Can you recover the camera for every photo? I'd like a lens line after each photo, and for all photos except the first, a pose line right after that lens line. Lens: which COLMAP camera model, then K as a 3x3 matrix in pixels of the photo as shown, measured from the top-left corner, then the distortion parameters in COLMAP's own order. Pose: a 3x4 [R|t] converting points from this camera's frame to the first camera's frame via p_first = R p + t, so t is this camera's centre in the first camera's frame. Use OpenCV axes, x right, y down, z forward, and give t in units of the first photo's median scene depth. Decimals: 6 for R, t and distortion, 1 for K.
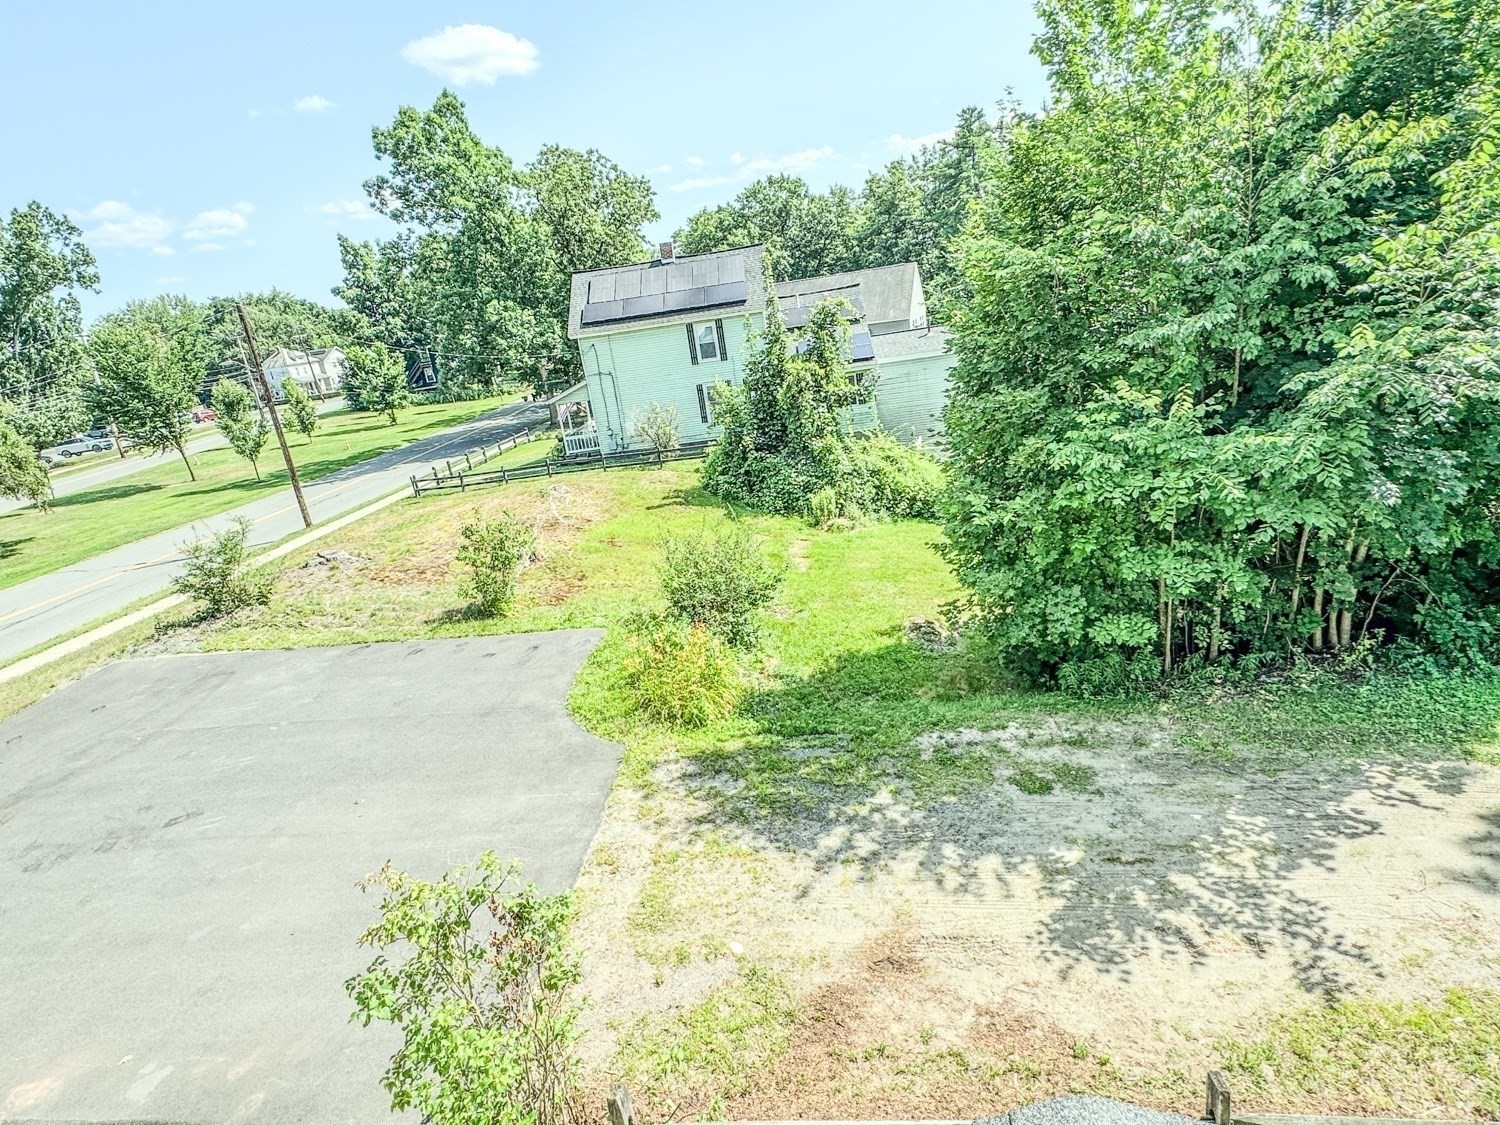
lens RADIAL K [[813.6, 0, 750.0], [0, 813.6, 562.5], [0, 0, 1]] dist [-0.000143, 0.000919]
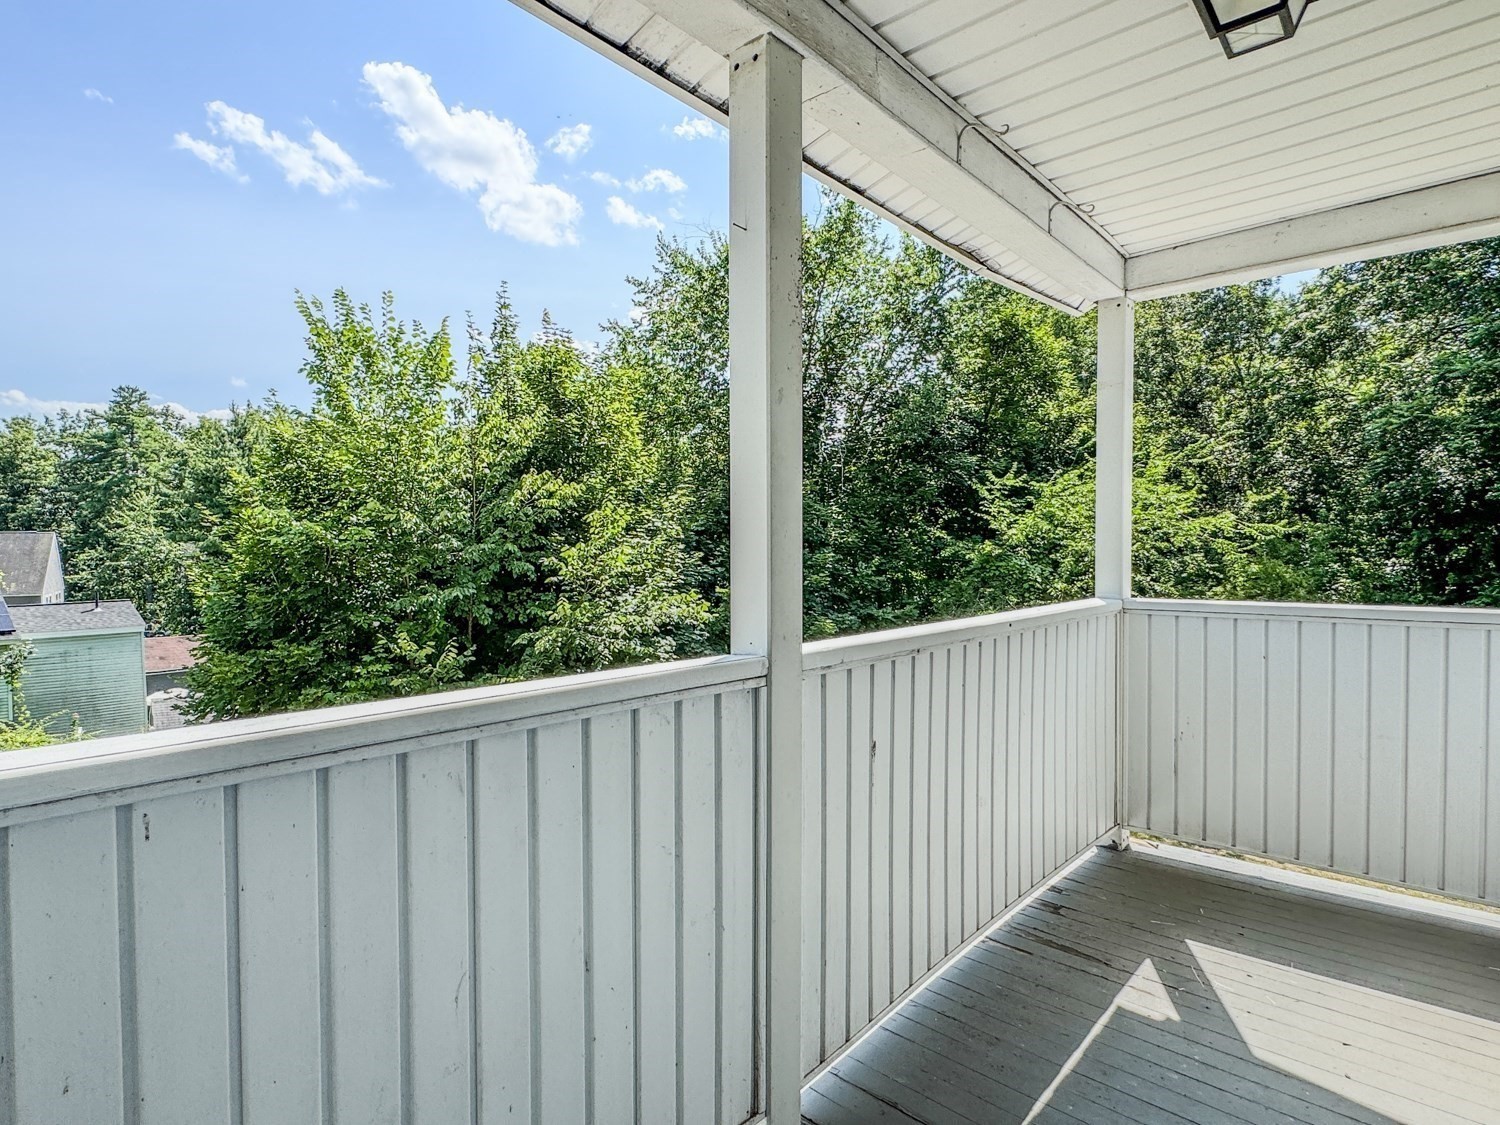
lens RADIAL K [[813.6, 0, 750.0], [0, 813.6, 562.5], [0, 0, 1]] dist [-0.000143, 0.000919]
pose [[0.594983, 0.117971, 0.795034, -0.184126], [0.173993, 0.946808, -0.270703, 0.082581], [-0.784680, 0.299394, 0.542809, -0.084992]]
